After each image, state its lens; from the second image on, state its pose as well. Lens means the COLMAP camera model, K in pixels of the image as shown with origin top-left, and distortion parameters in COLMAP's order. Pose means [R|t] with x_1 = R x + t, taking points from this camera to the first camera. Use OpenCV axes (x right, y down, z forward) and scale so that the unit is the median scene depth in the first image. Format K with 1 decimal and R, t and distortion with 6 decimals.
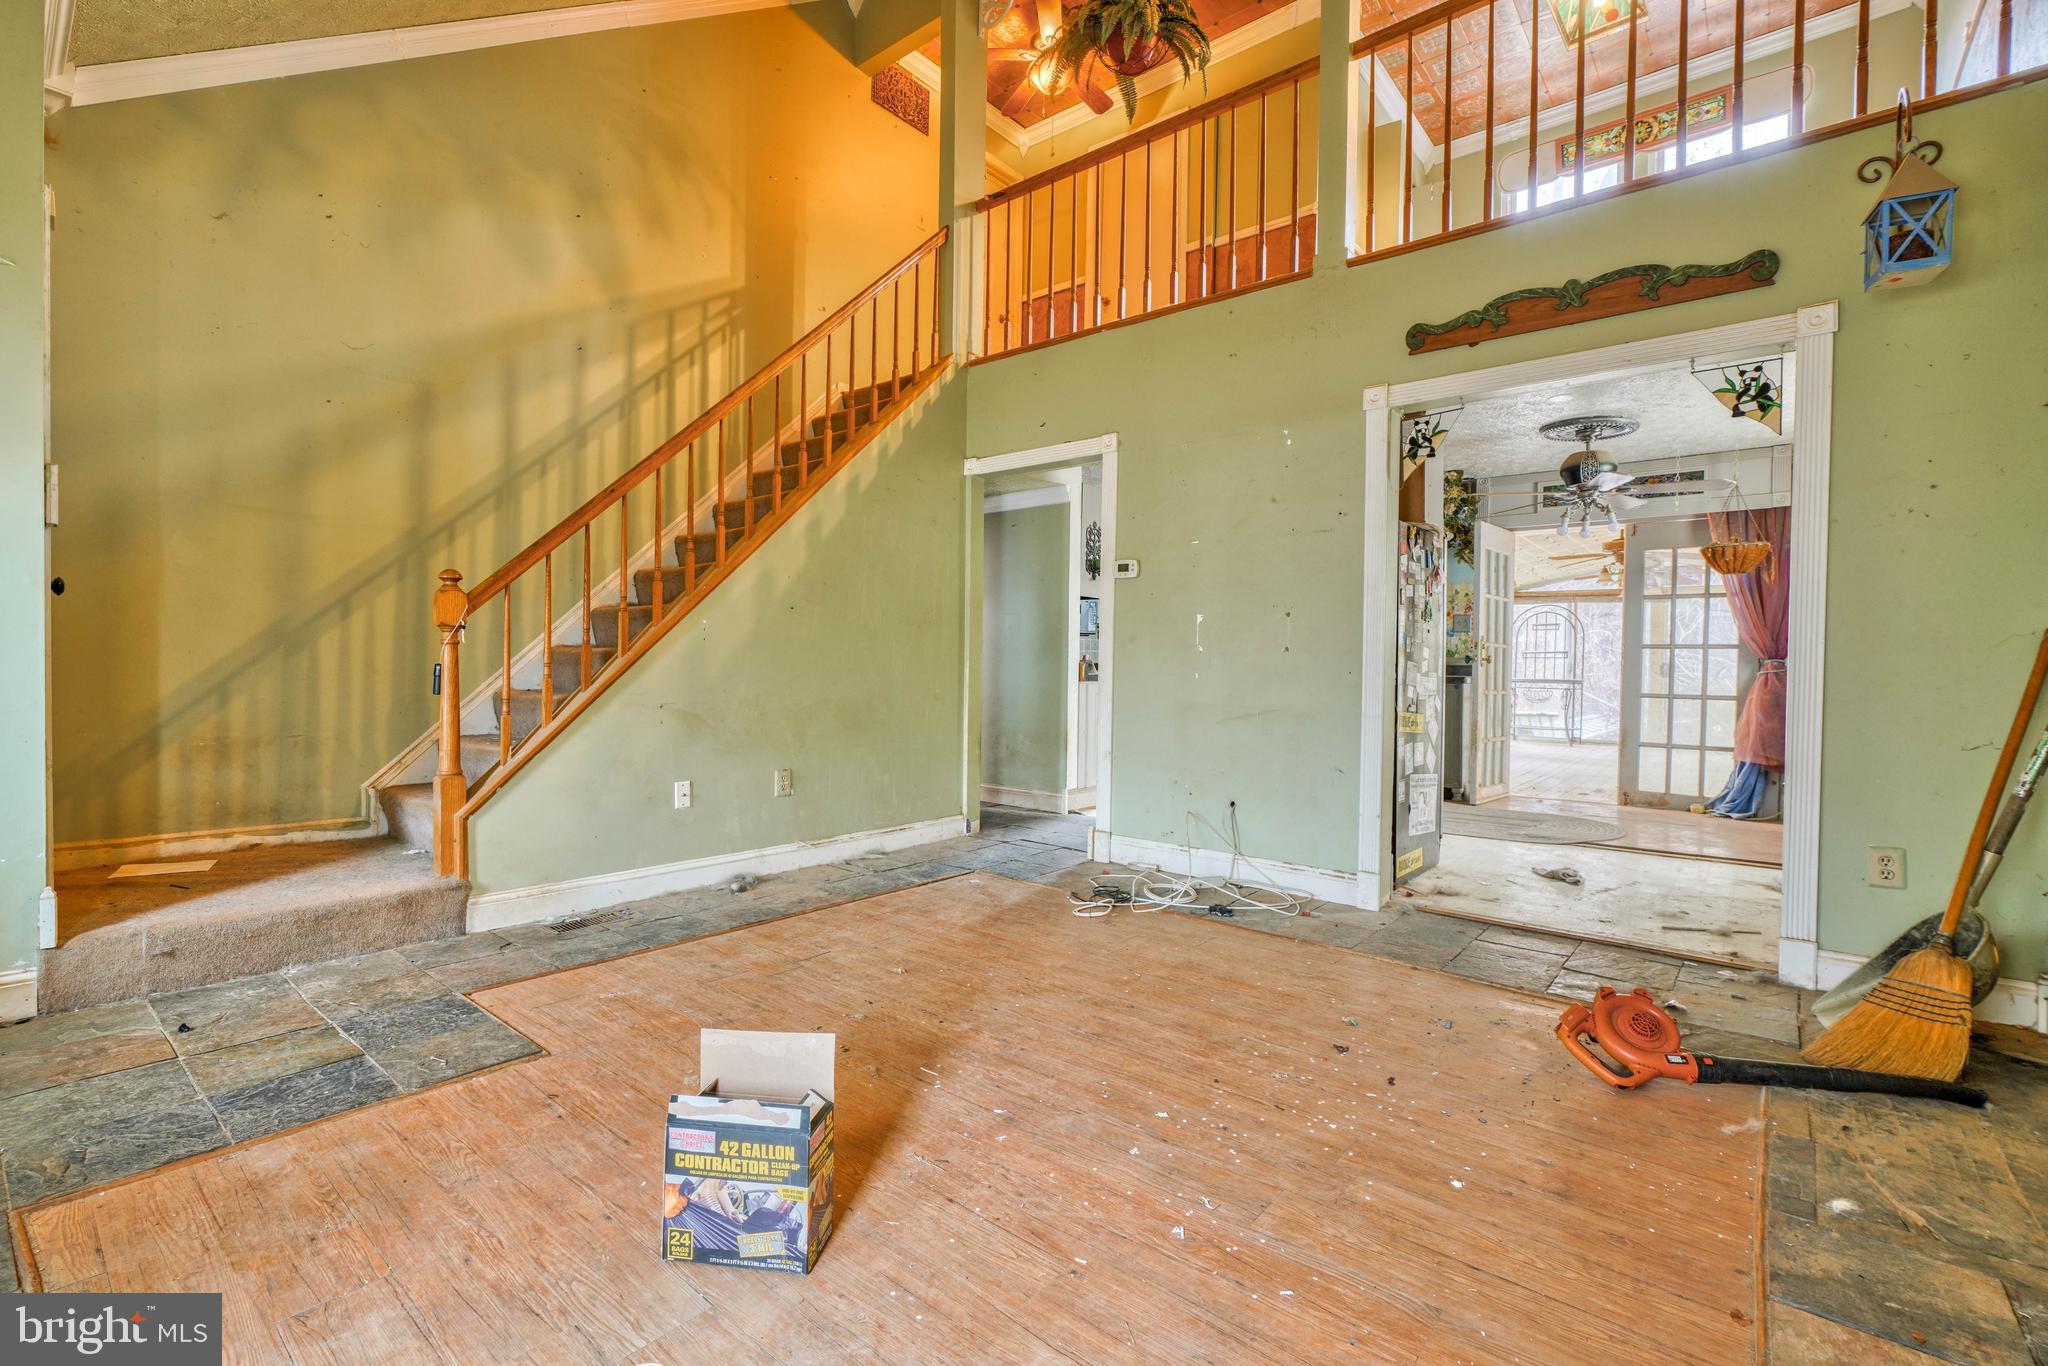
lens RADIAL K [[906.6, 0, 1018.7], [0, 906.6, 682.9], [0, 0, 1]] dist [-0.017253, 0.013124]
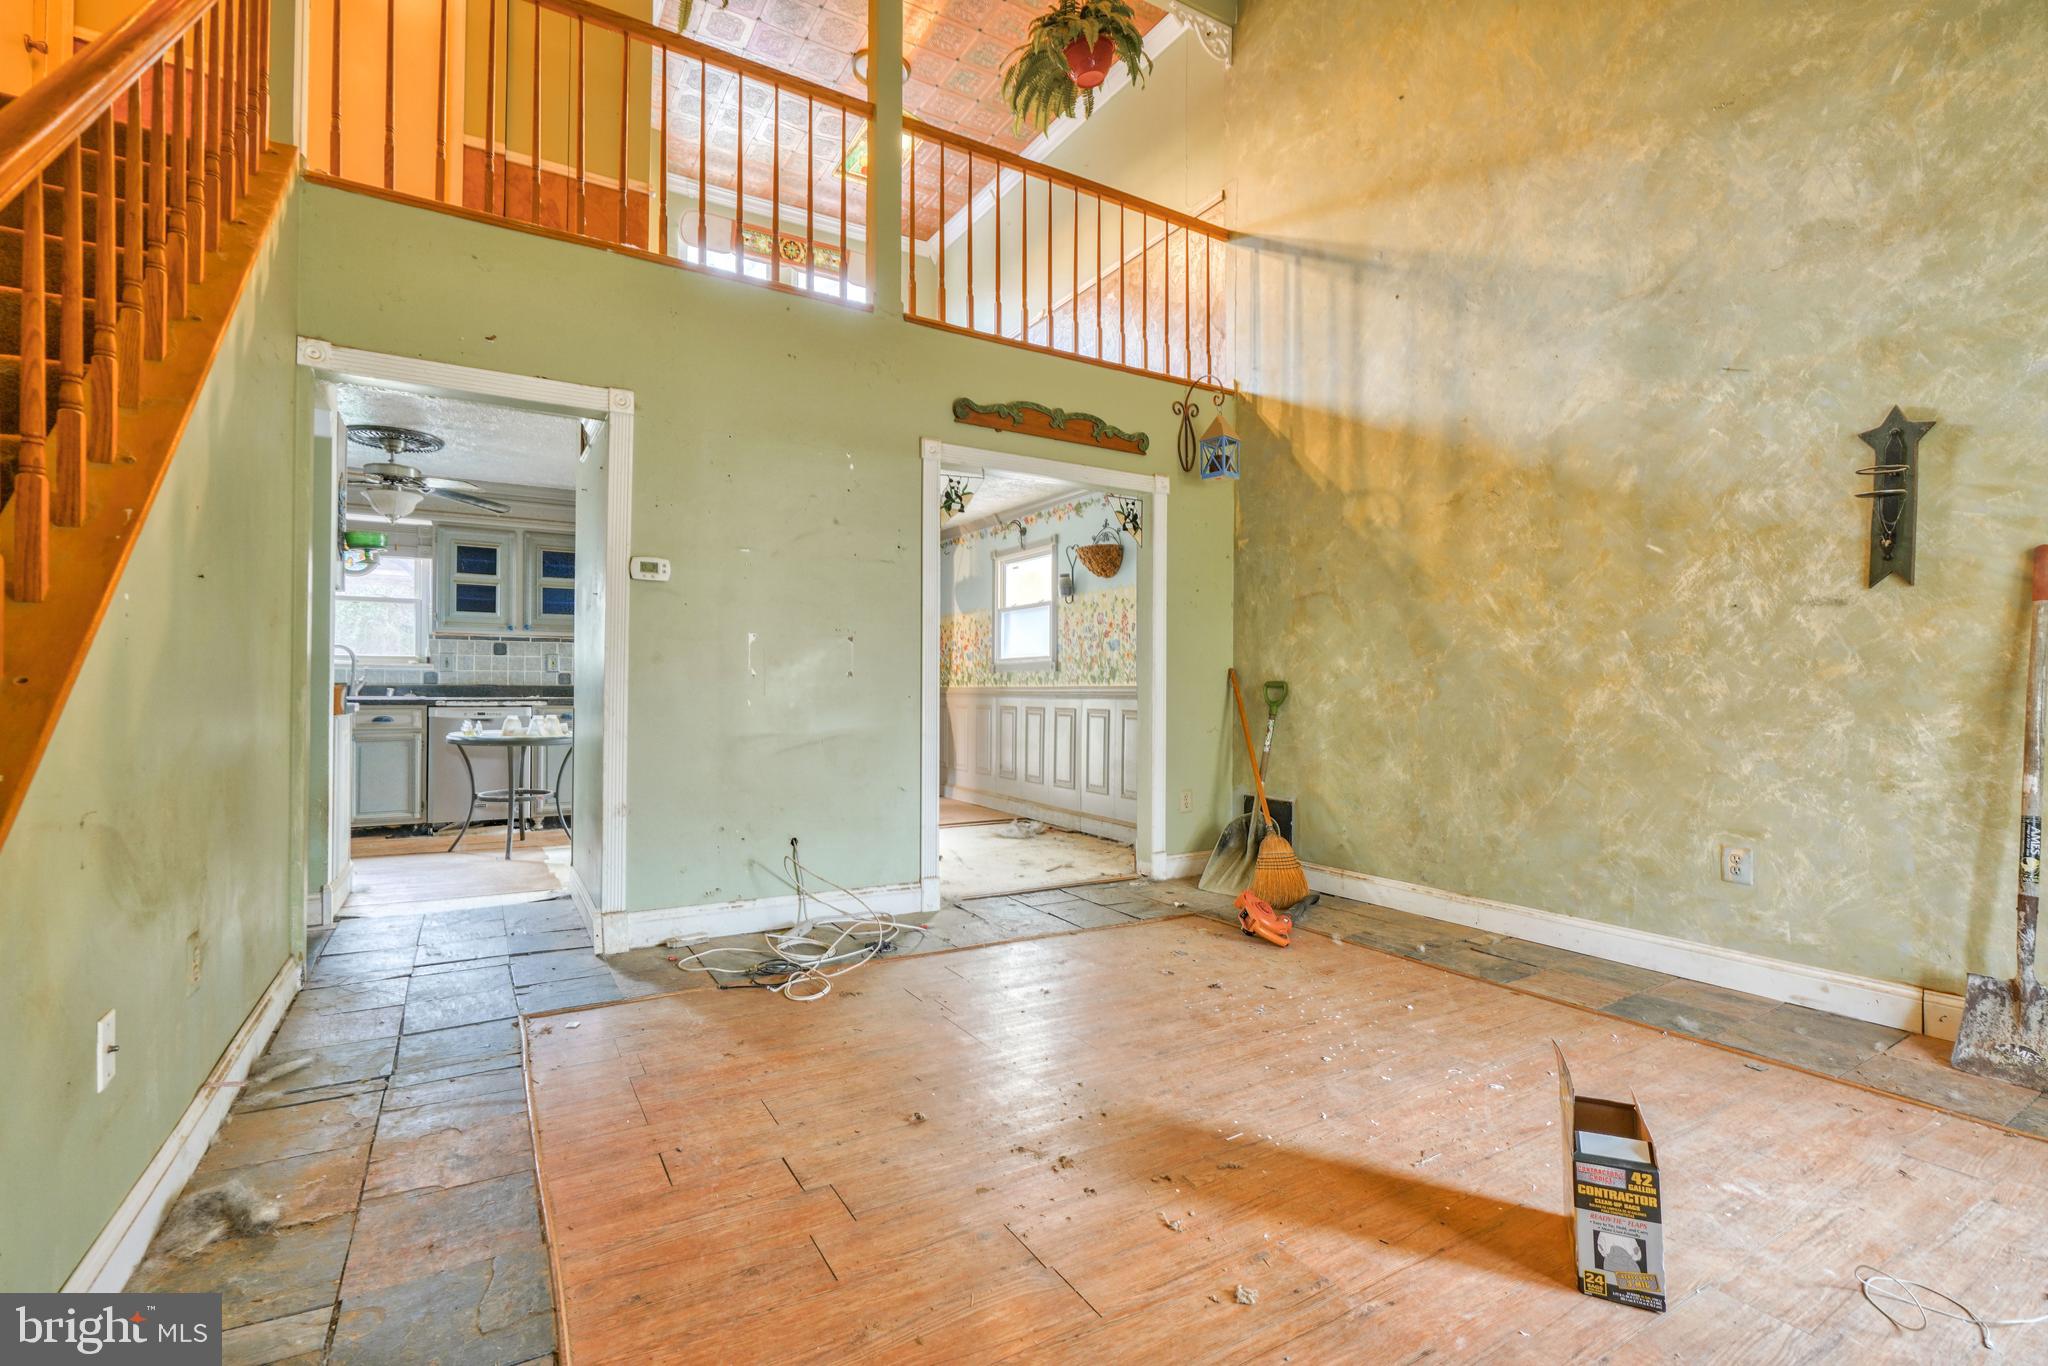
lens RADIAL K [[906.6, 0, 1018.7], [0, 906.6, 682.9], [0, 0, 1]] dist [-0.017253, 0.013124]
pose [[0.334121, -0.003737, 0.942523, -0.631991], [0.019527, 0.999805, -0.002959, -0.022741], [-0.942328, 0.019393, 0.334129, 0.537523]]
